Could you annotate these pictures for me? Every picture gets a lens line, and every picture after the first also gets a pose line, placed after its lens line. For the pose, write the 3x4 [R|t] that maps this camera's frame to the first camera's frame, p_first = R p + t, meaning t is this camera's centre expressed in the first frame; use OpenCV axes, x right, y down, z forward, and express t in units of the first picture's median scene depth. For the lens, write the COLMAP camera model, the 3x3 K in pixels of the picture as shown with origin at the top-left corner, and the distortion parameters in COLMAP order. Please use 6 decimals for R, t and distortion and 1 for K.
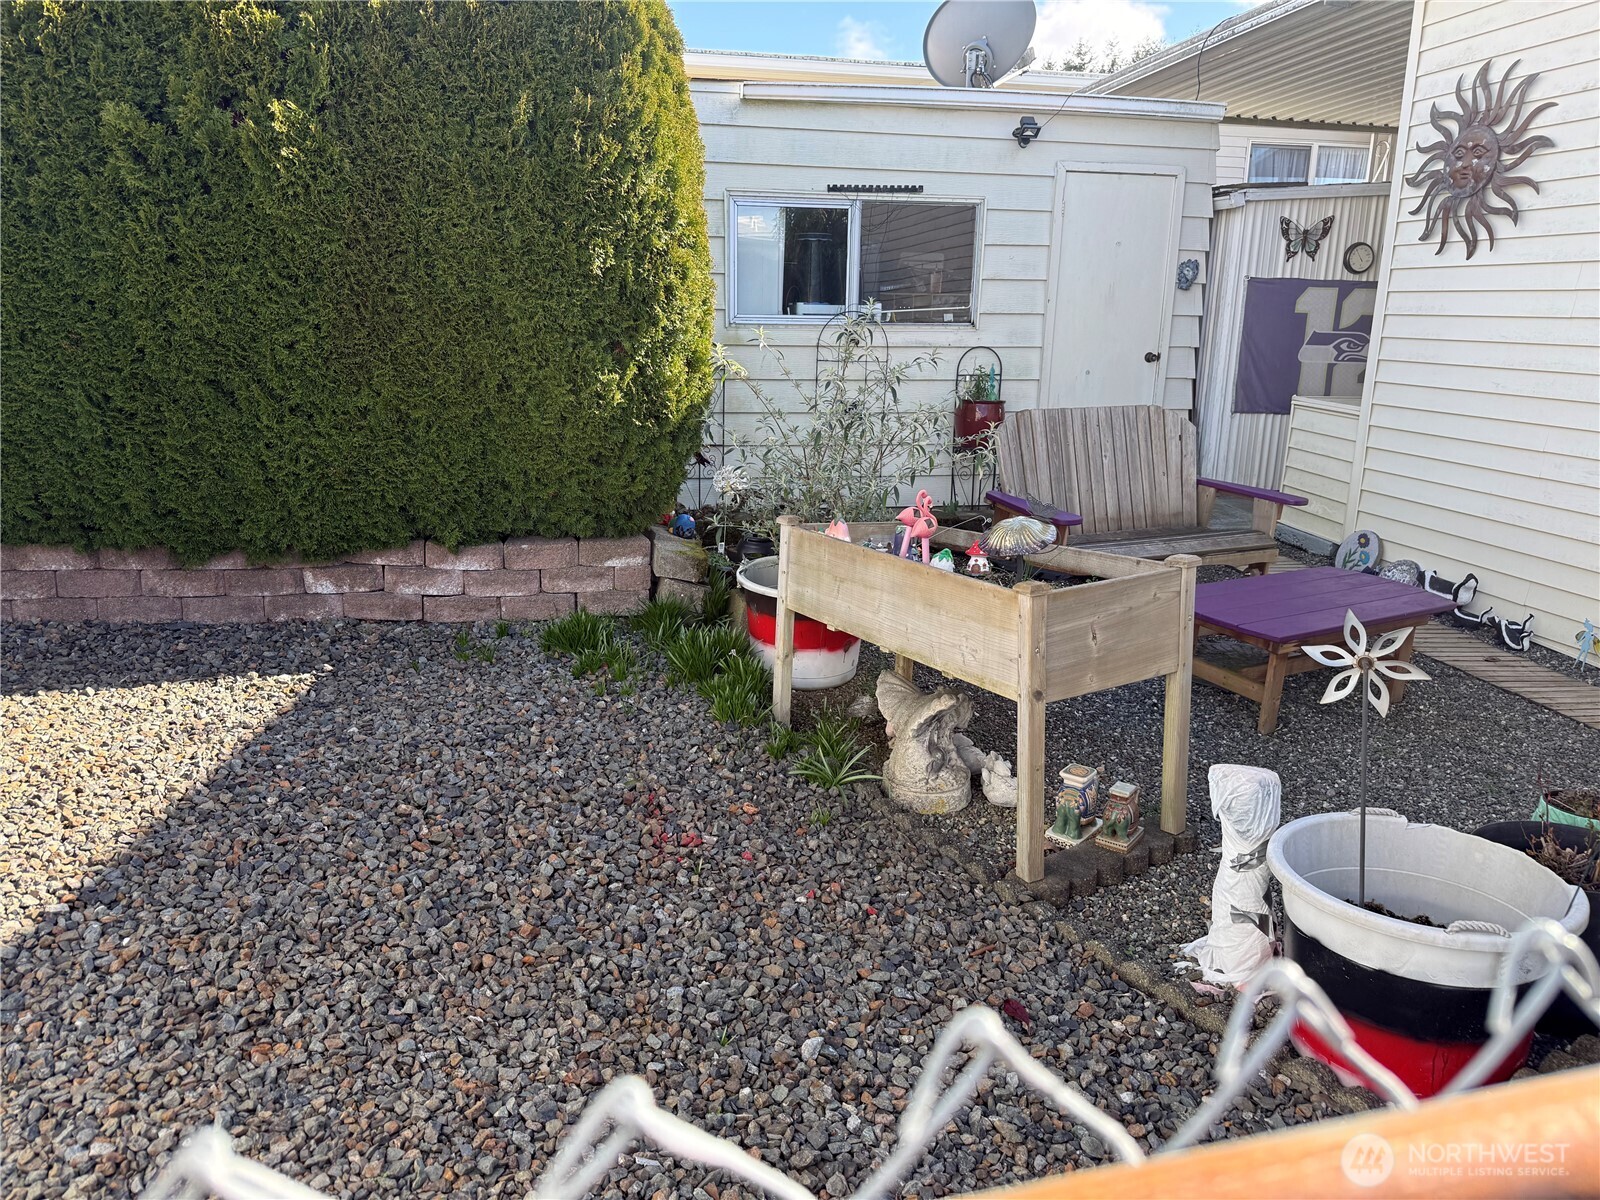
lens RADIAL K [[1115.7, 0, 801.6], [0, 1115.7, 600.4], [0, 0, 1]] dist [0.023944, -0.002320]
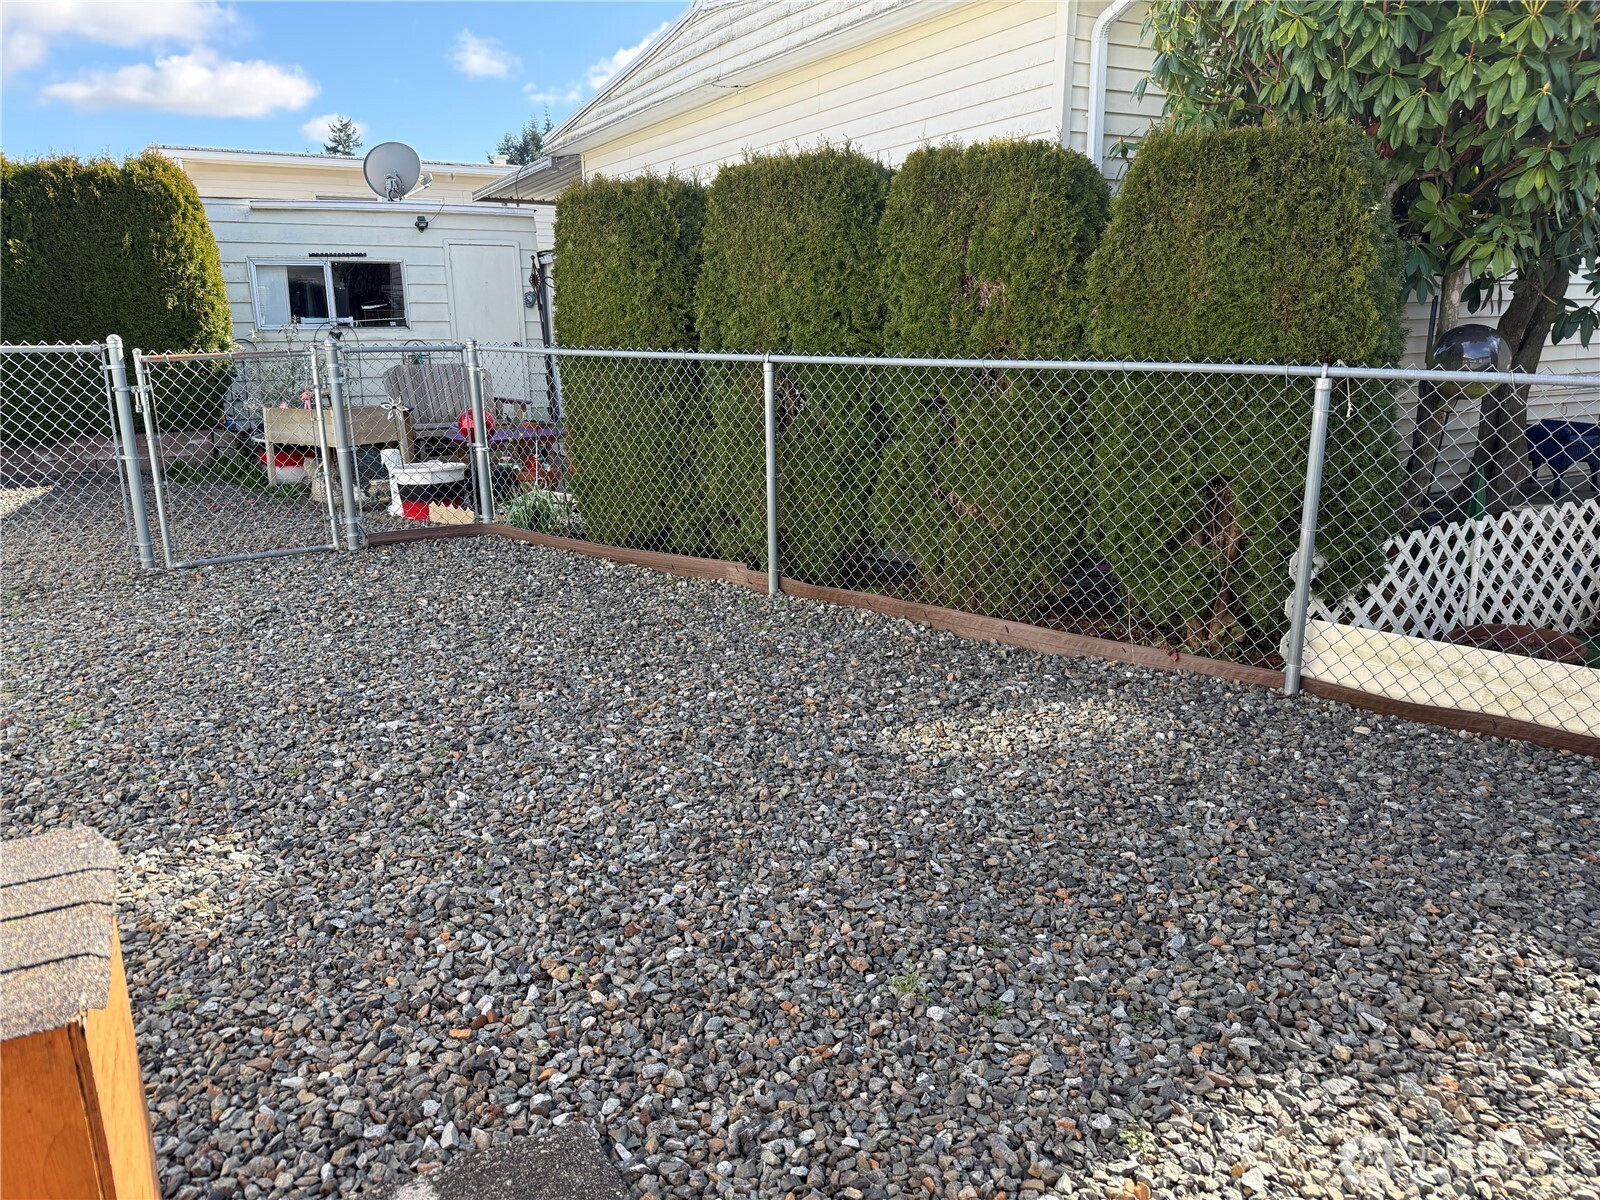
lens RADIAL K [[1115.7, 0, 799.5], [0, 1115.7, 599.1], [0, 0, 1]] dist [0.023944, -0.002320]
pose [[0.951171, -0.100423, 0.291872, 0.193025], [0.102180, 0.994723, 0.009257, 0.256576], [-0.291261, 0.021018, 0.956413, -0.977559]]
